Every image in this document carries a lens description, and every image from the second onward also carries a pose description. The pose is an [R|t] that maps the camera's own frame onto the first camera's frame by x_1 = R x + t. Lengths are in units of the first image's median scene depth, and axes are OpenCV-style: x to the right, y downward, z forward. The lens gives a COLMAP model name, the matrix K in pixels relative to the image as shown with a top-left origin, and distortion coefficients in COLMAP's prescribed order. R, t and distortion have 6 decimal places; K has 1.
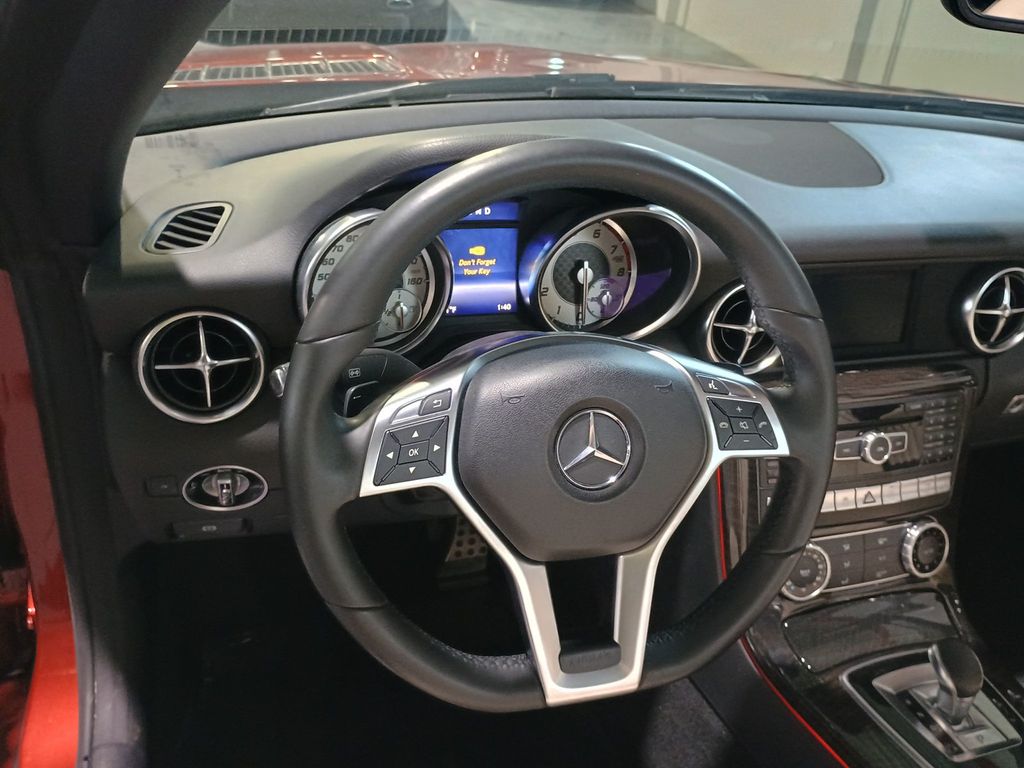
lens RADIAL K [[898.8, 0, 479.0], [0, 898.8, 399.2], [0, 0, 1]] dist [0.068130, -0.085981]
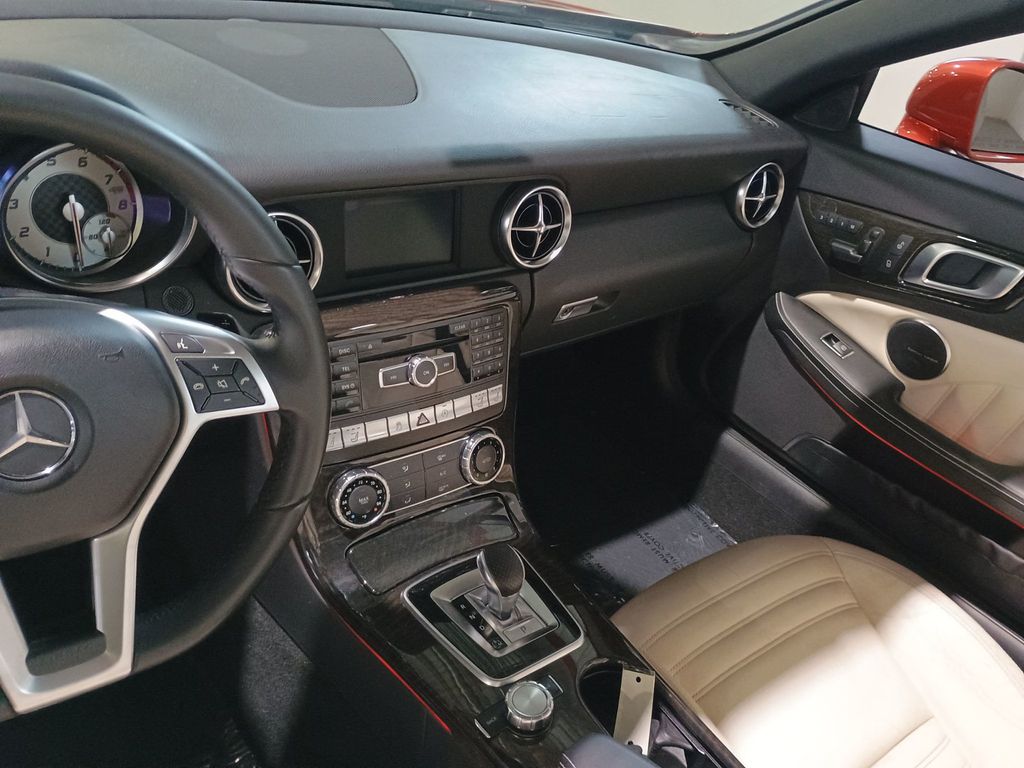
lens RADIAL K [[898.8, 0, 514.3], [0, 898.8, 392.8], [0, 0, 1]] dist [0.068130, -0.085981]
pose [[0.943665, -0.101363, 0.314994, 0.220328], [0.061212, 0.988971, 0.134865, -0.055017], [-0.325190, -0.107986, 0.939463, 0.012855]]
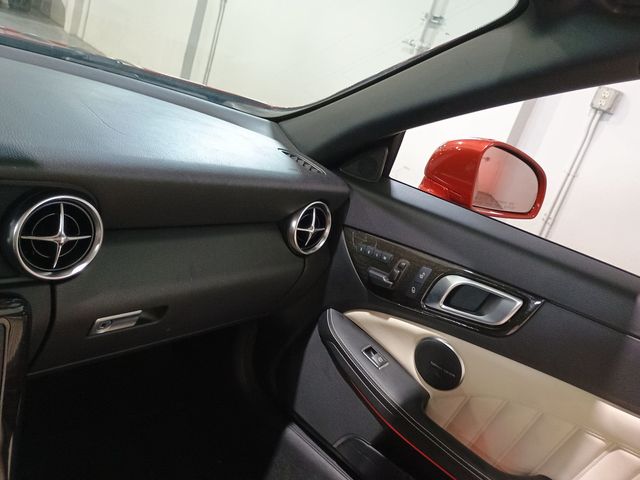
lens RADIAL K [[561.8, 0, 315.3], [0, 561.8, 237.8], [0, 0, 1]] dist [0.068130, -0.085981]
pose [[0.864754, 0.021993, 0.501714, 0.552674], [0.014721, 0.997501, -0.069099, -0.054961], [-0.501980, 0.067139, 0.862269, 0.356596]]
